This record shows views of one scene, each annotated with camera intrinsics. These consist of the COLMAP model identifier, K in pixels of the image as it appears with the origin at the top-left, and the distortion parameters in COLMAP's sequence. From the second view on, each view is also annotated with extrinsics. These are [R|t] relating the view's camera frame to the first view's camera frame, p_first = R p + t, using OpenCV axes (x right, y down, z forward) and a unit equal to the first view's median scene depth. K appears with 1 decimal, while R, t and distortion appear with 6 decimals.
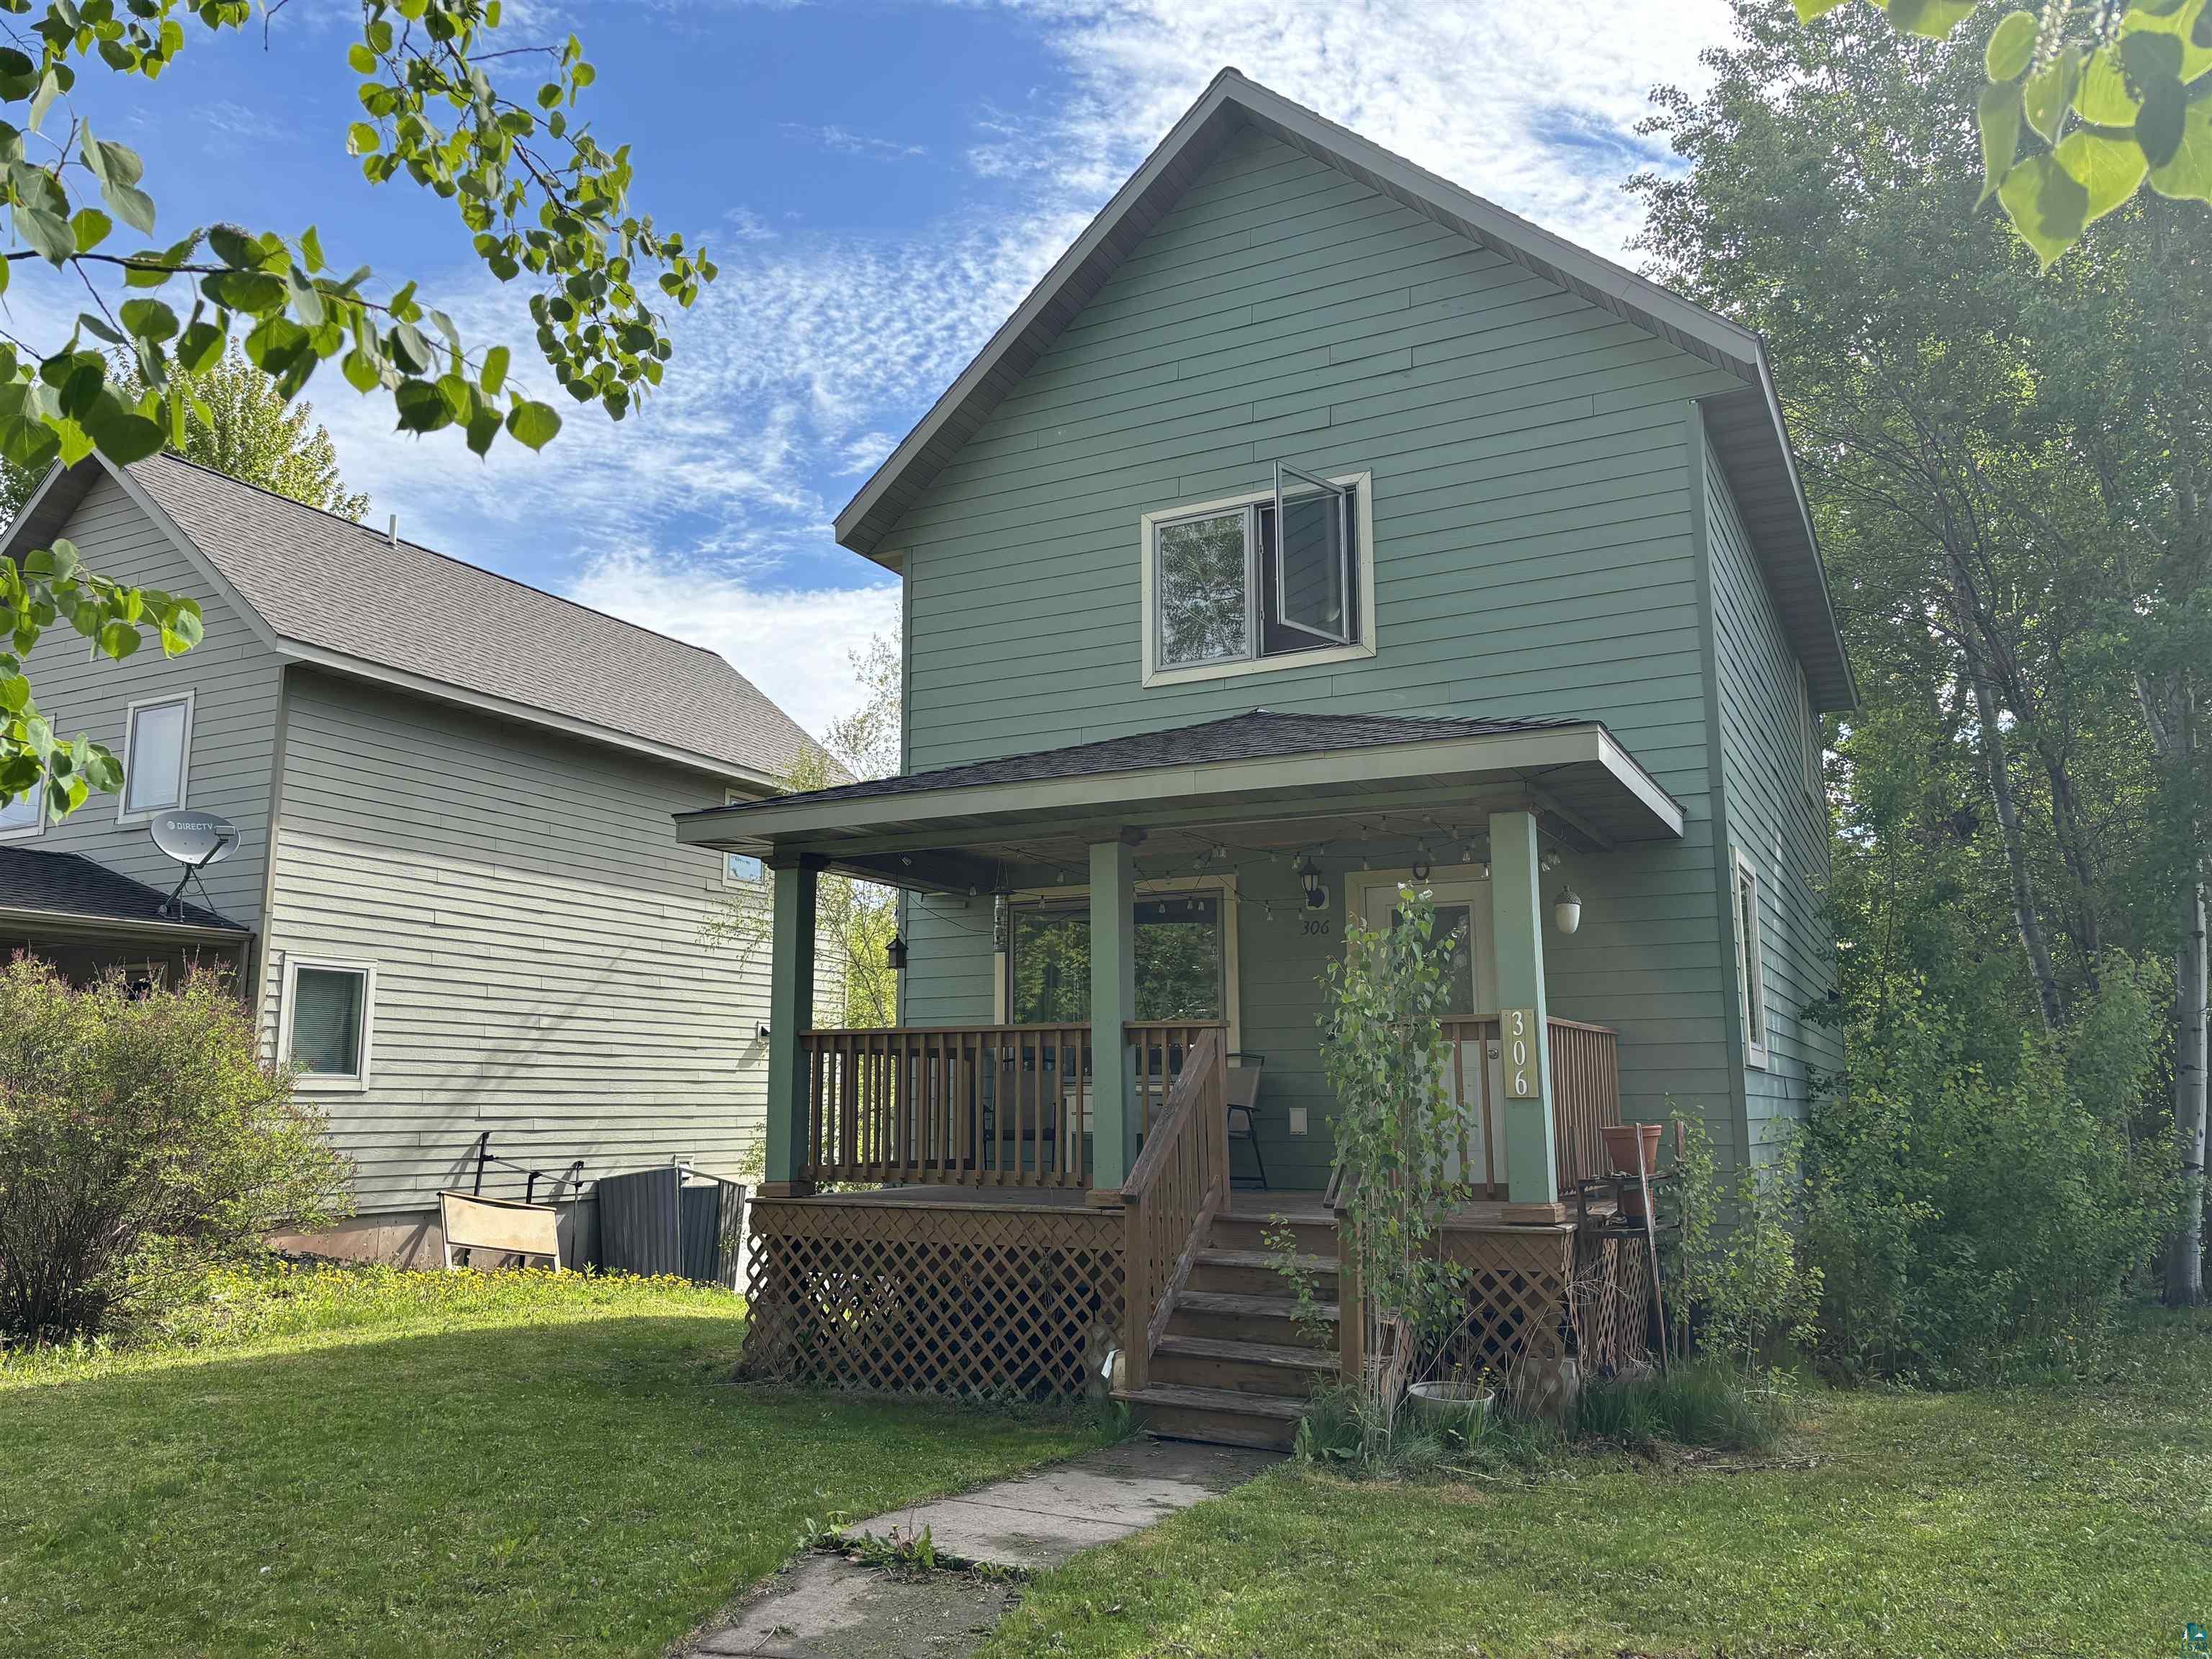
lens RADIAL K [[1670.5, 0, 1002.6], [0, 1670.5, 825.0], [0, 0, 1]] dist [0.046301, -0.042318]
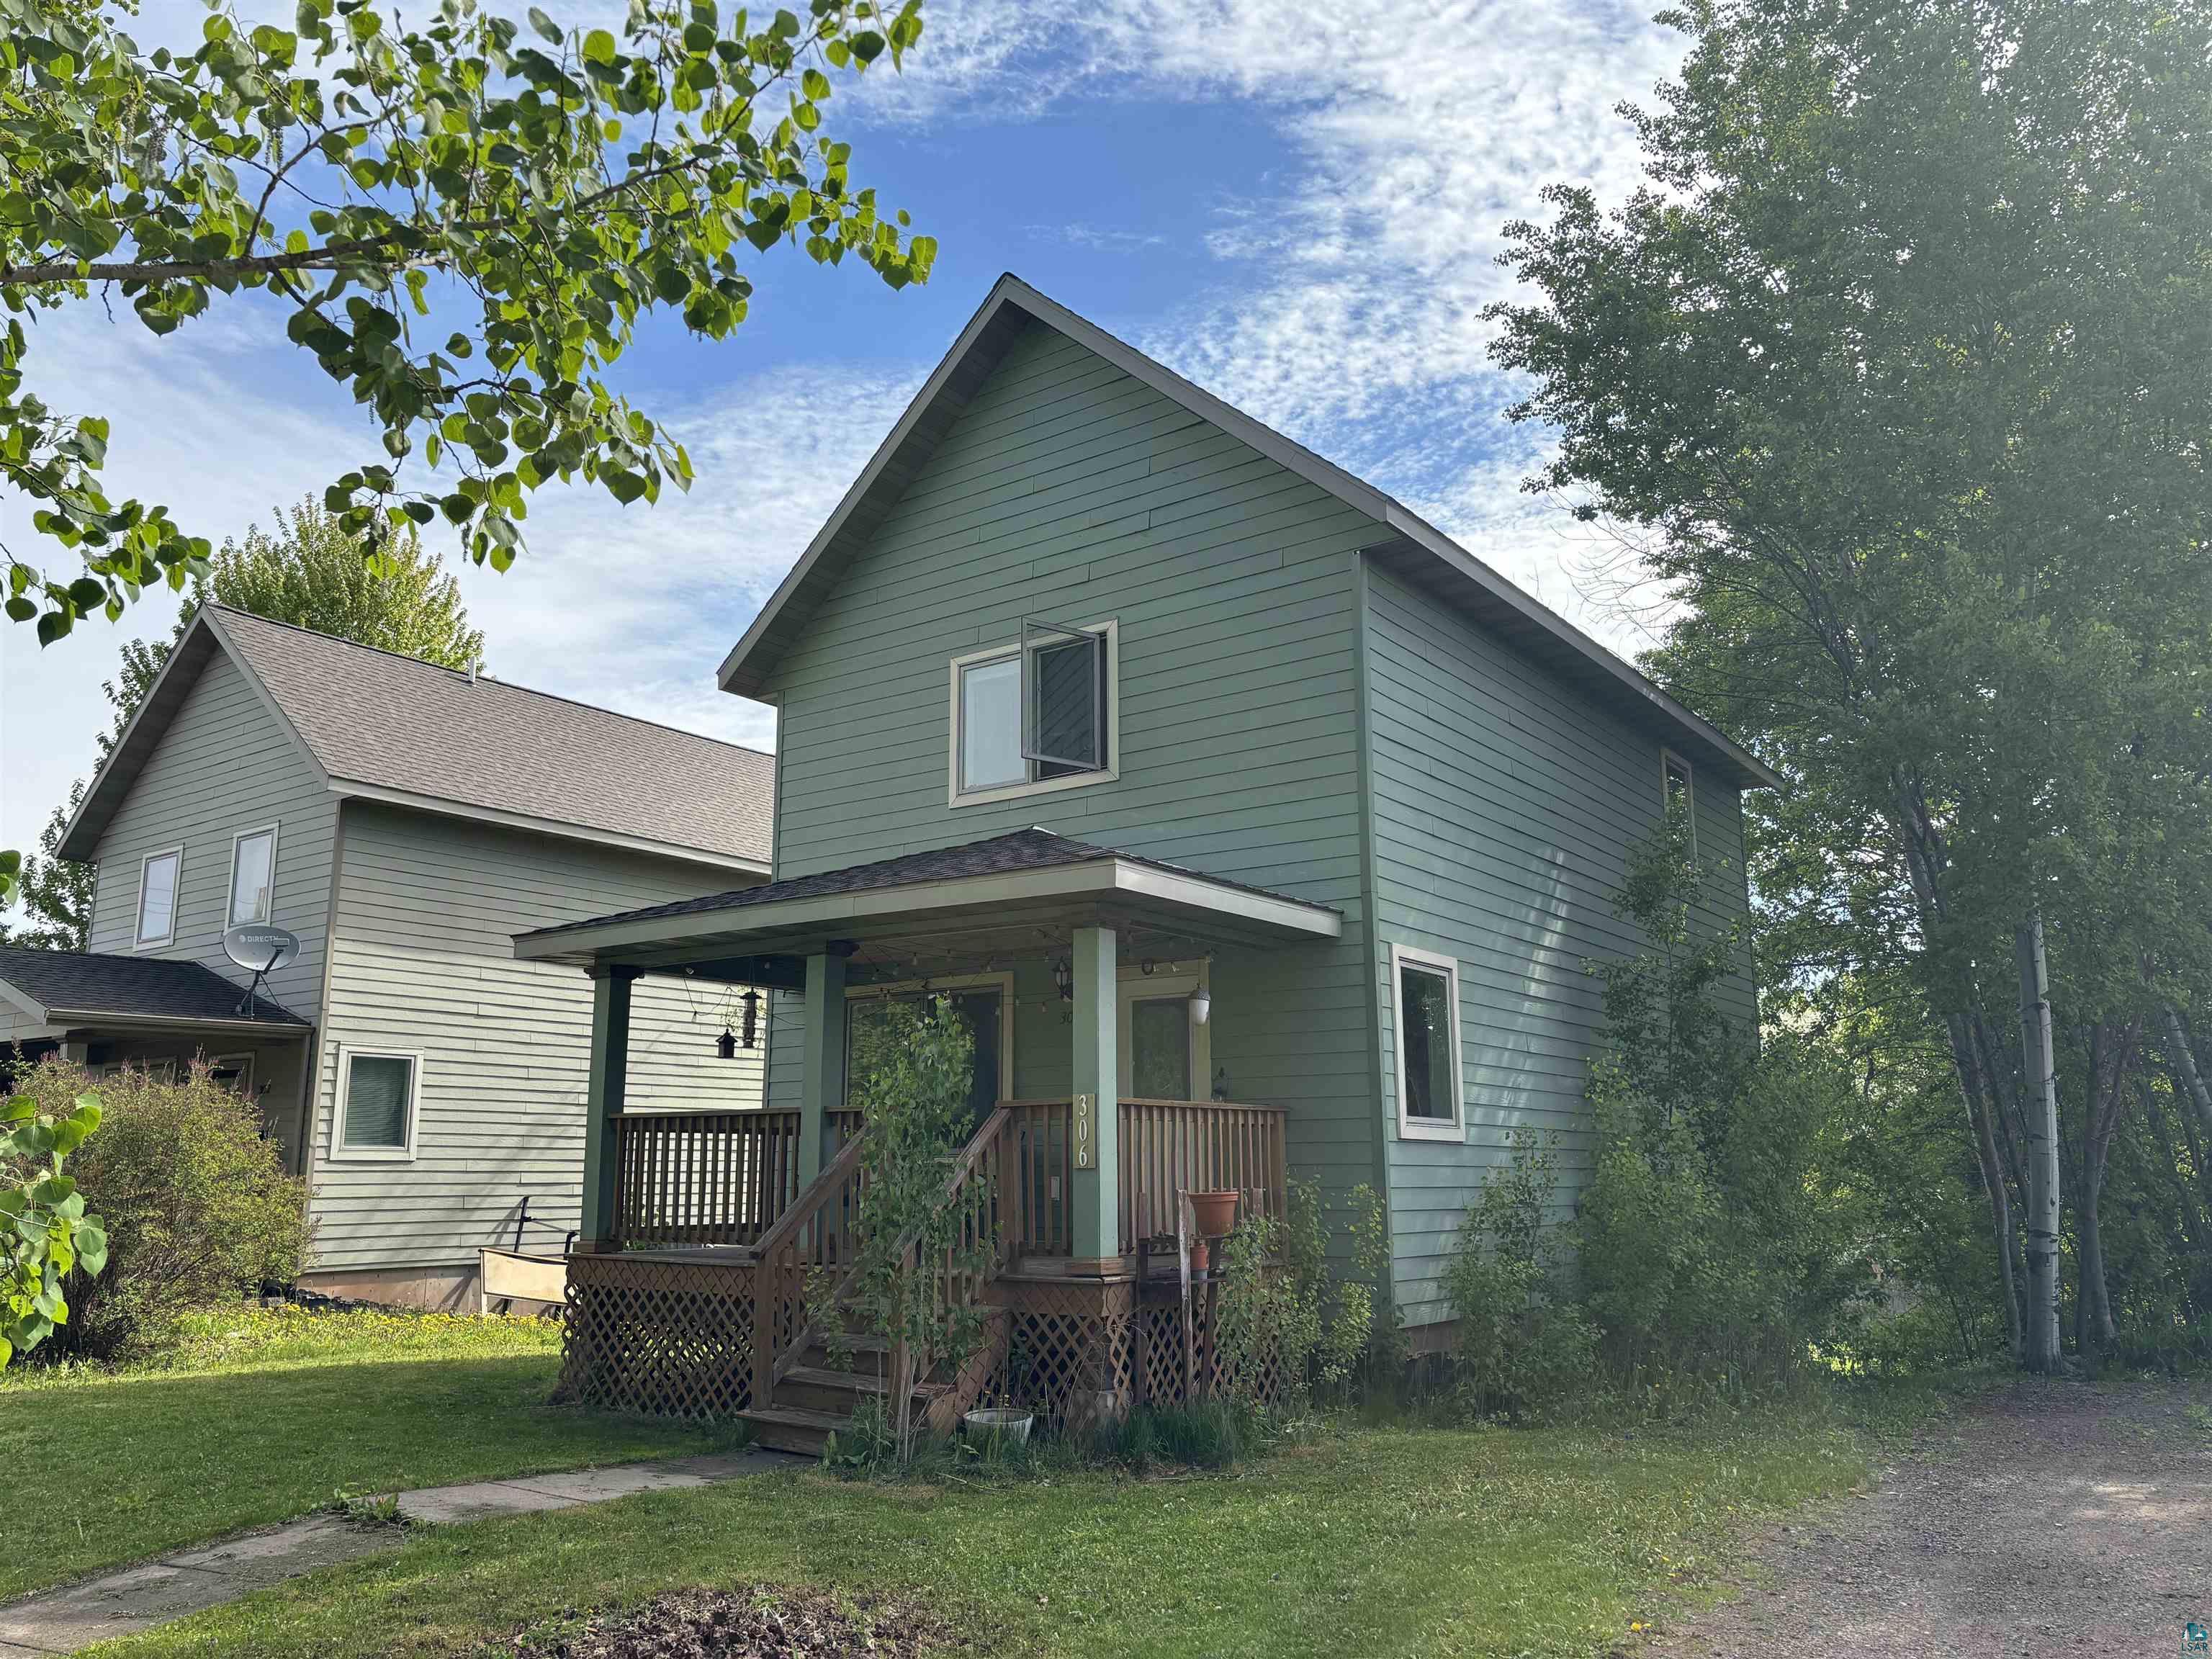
lens RADIAL K [[1670.5, 0, 1075.7], [0, 1670.5, 827.2], [0, 0, 1]] dist [0.046301, -0.042318]
pose [[0.988910, -0.029096, -0.145641, 0.336180], [0.023868, 0.999011, -0.037513, -0.024342], [0.146588, 0.033621, 0.988626, -0.125878]]
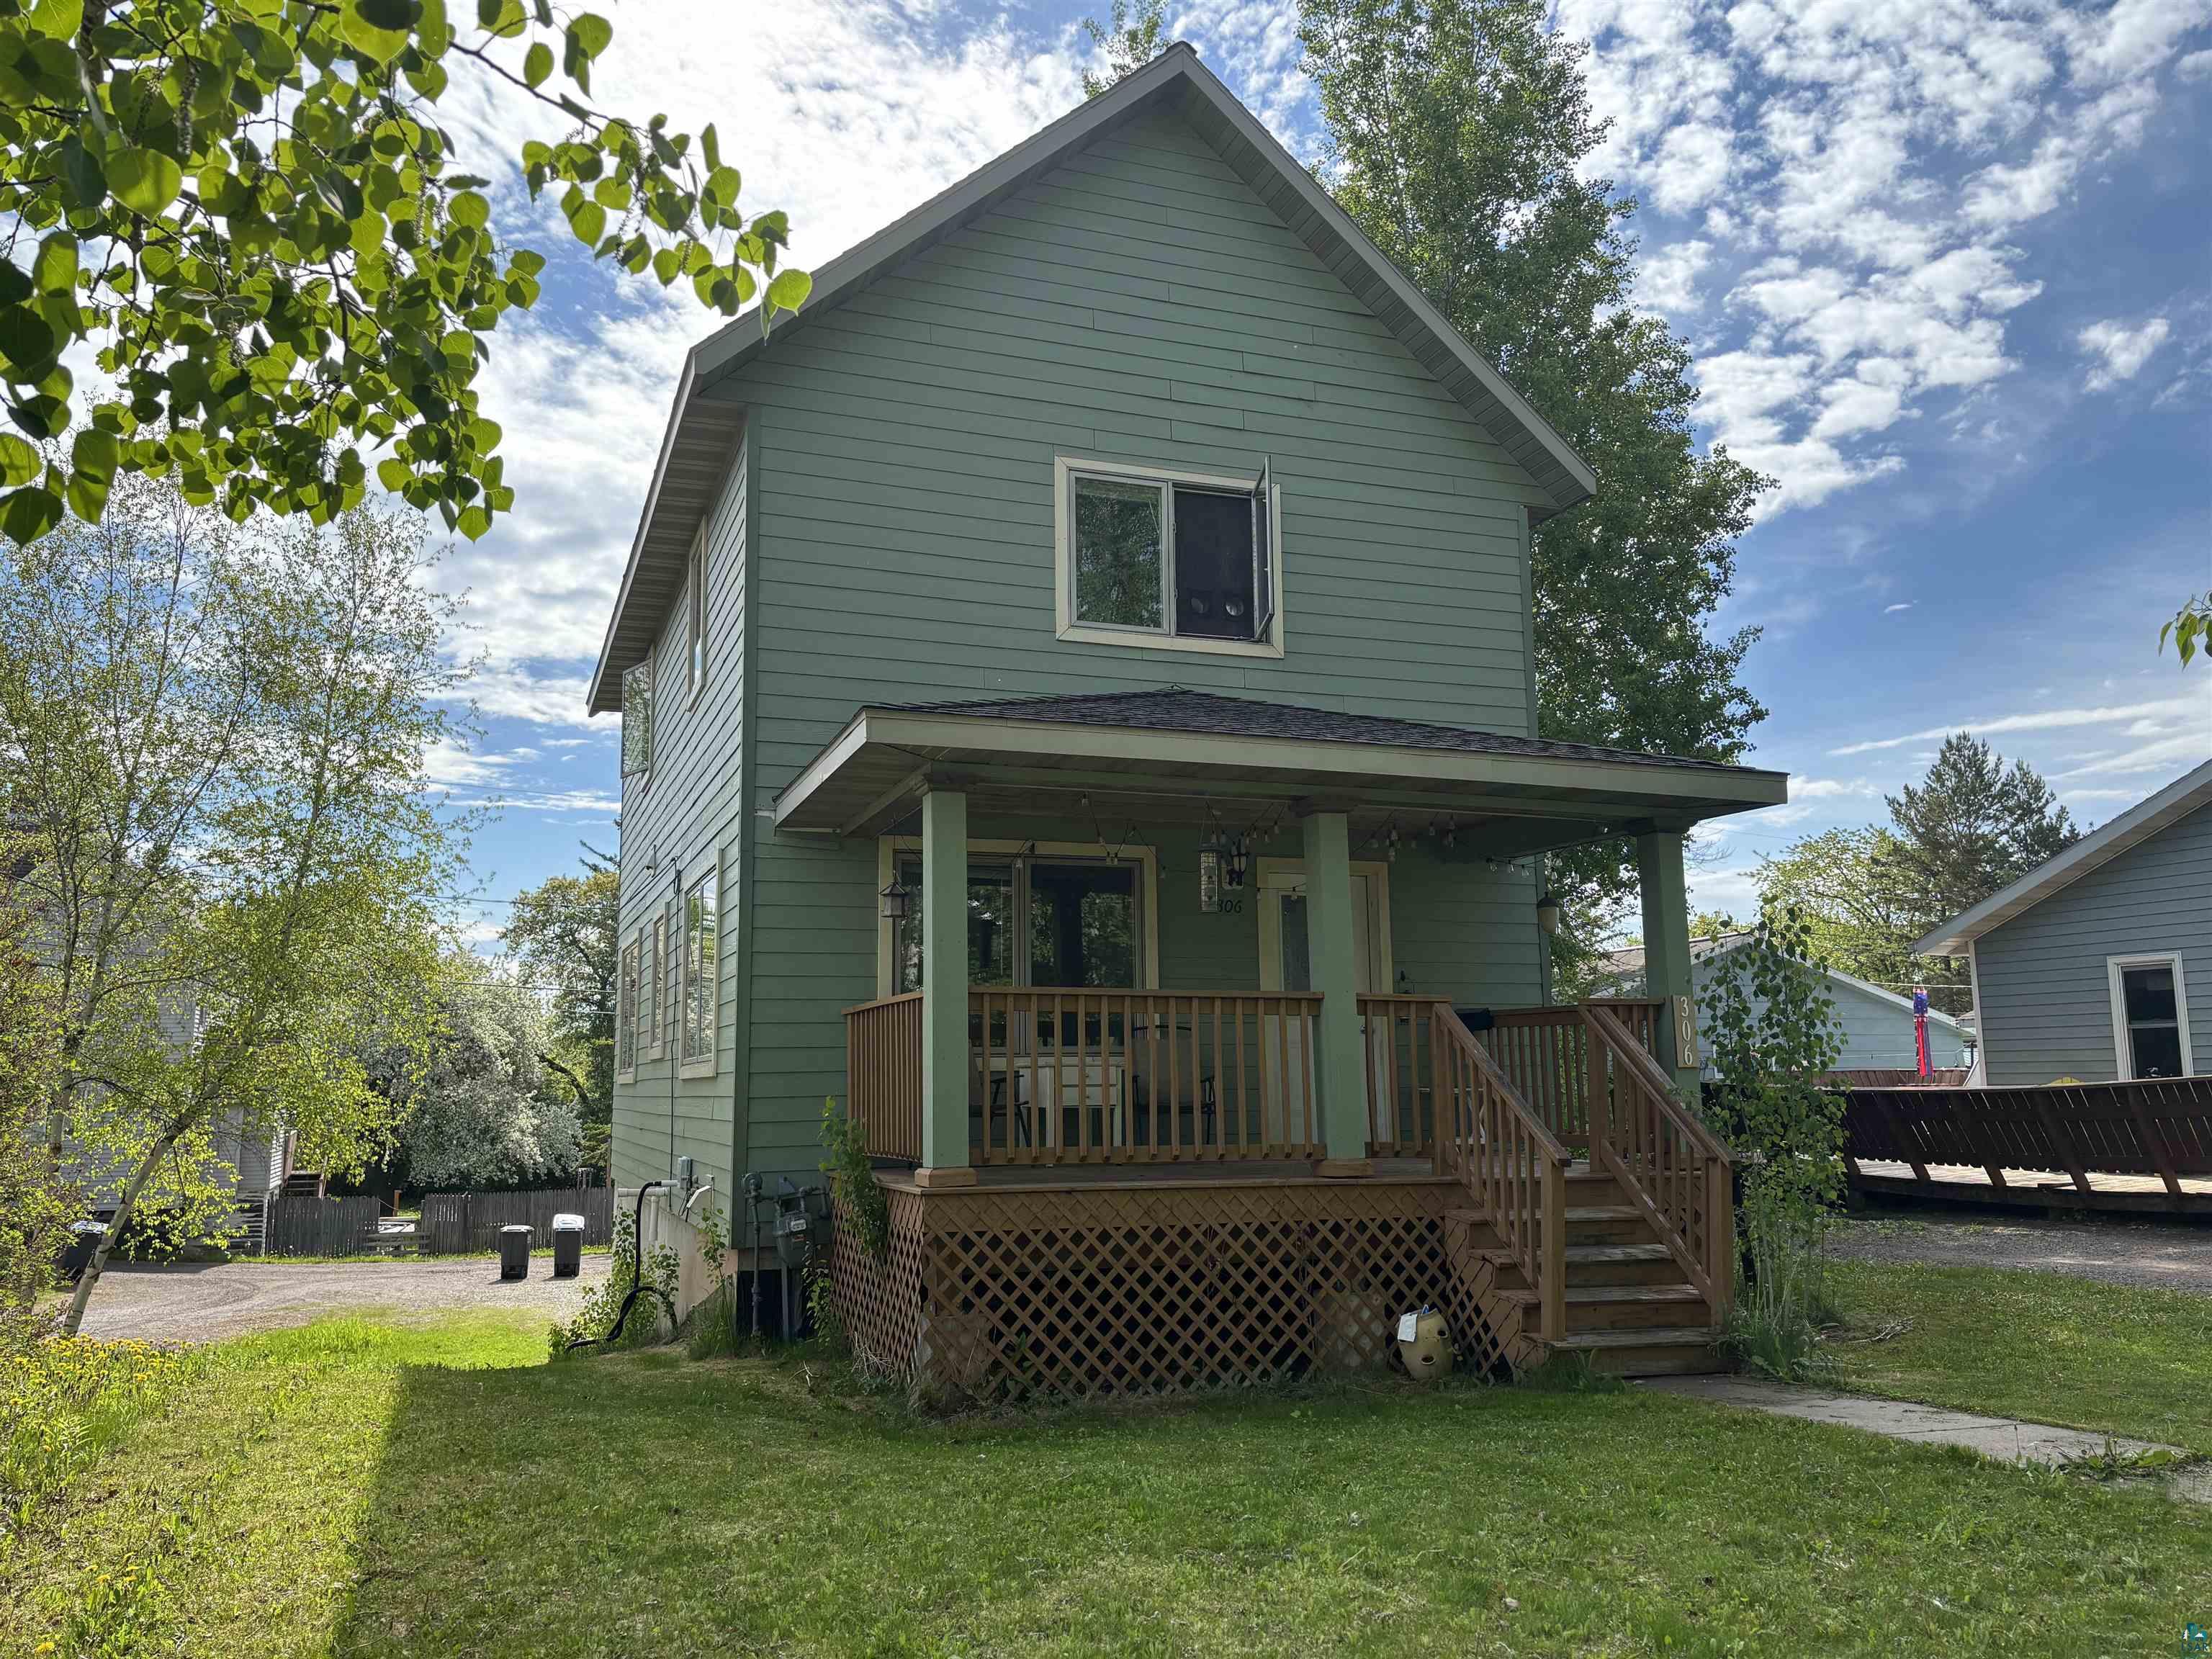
lens RADIAL K [[1670.5, 0, 1070.4], [0, 1670.5, 842.1], [0, 0, 1]] dist [0.046301, -0.042318]
pose [[0.659113, 0.100877, 0.745247, -0.625697], [-0.120284, 0.992346, -0.027943, 0.059862], [-0.742362, -0.071223, 0.666203, 0.360704]]
